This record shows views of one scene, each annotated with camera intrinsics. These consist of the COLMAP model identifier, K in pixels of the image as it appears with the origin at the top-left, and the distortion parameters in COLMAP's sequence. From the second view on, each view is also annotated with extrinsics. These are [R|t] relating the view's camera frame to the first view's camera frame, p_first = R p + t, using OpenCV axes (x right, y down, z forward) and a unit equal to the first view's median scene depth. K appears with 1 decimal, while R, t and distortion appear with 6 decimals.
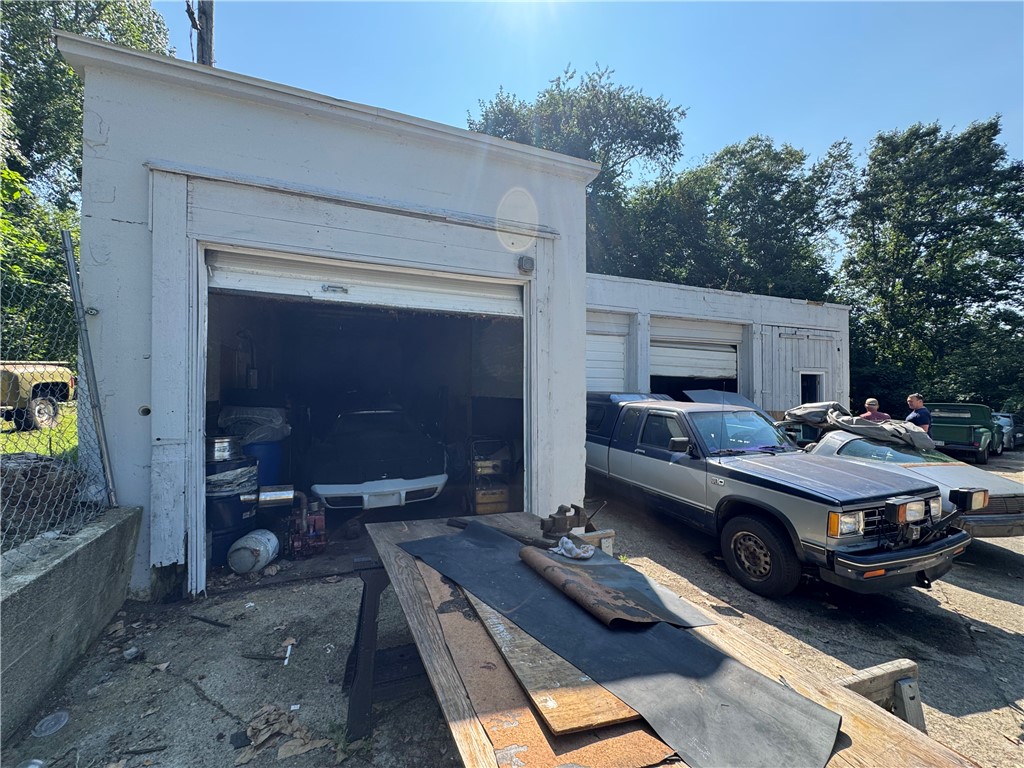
lens RADIAL K [[407.0, 0, 503.4], [0, 407.0, 386.4], [0, 0, 1]] dist [-0.001836, 0.000844]
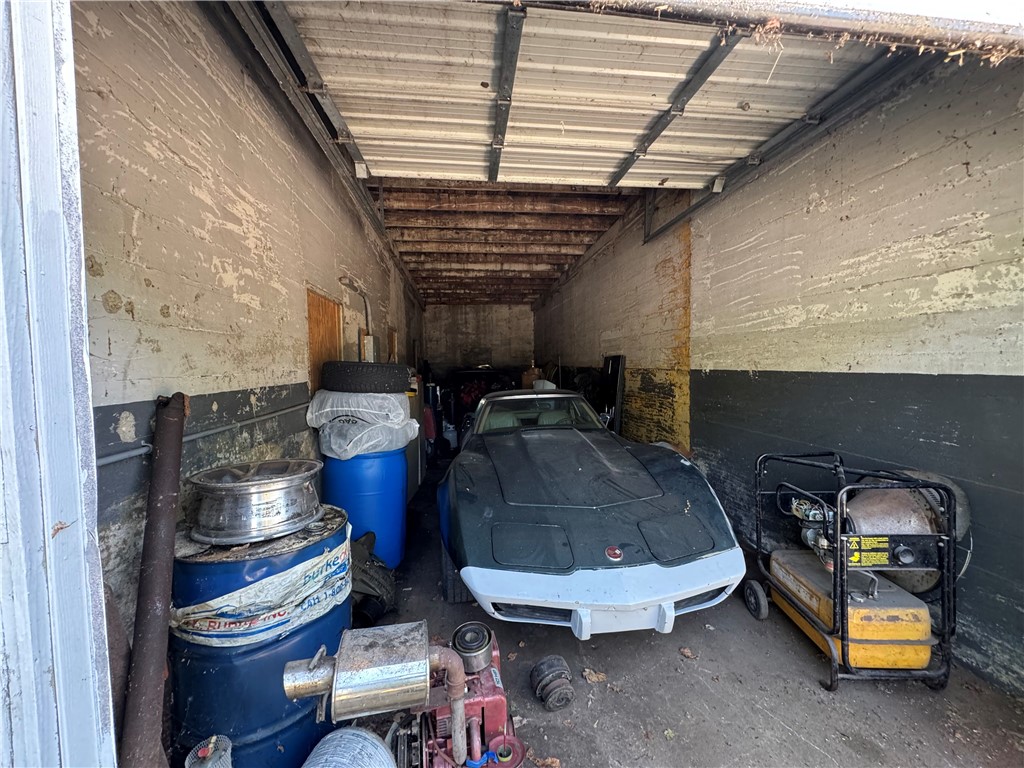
lens RADIAL K [[407.0, 0, 514.9], [0, 407.0, 380.4], [0, 0, 1]] dist [-0.001836, 0.000844]
pose [[0.969522, -0.004600, -0.244961, -0.191432], [0.017190, 0.998637, 0.049282, 0.005508], [0.244401, -0.051991, 0.968280, 0.370176]]
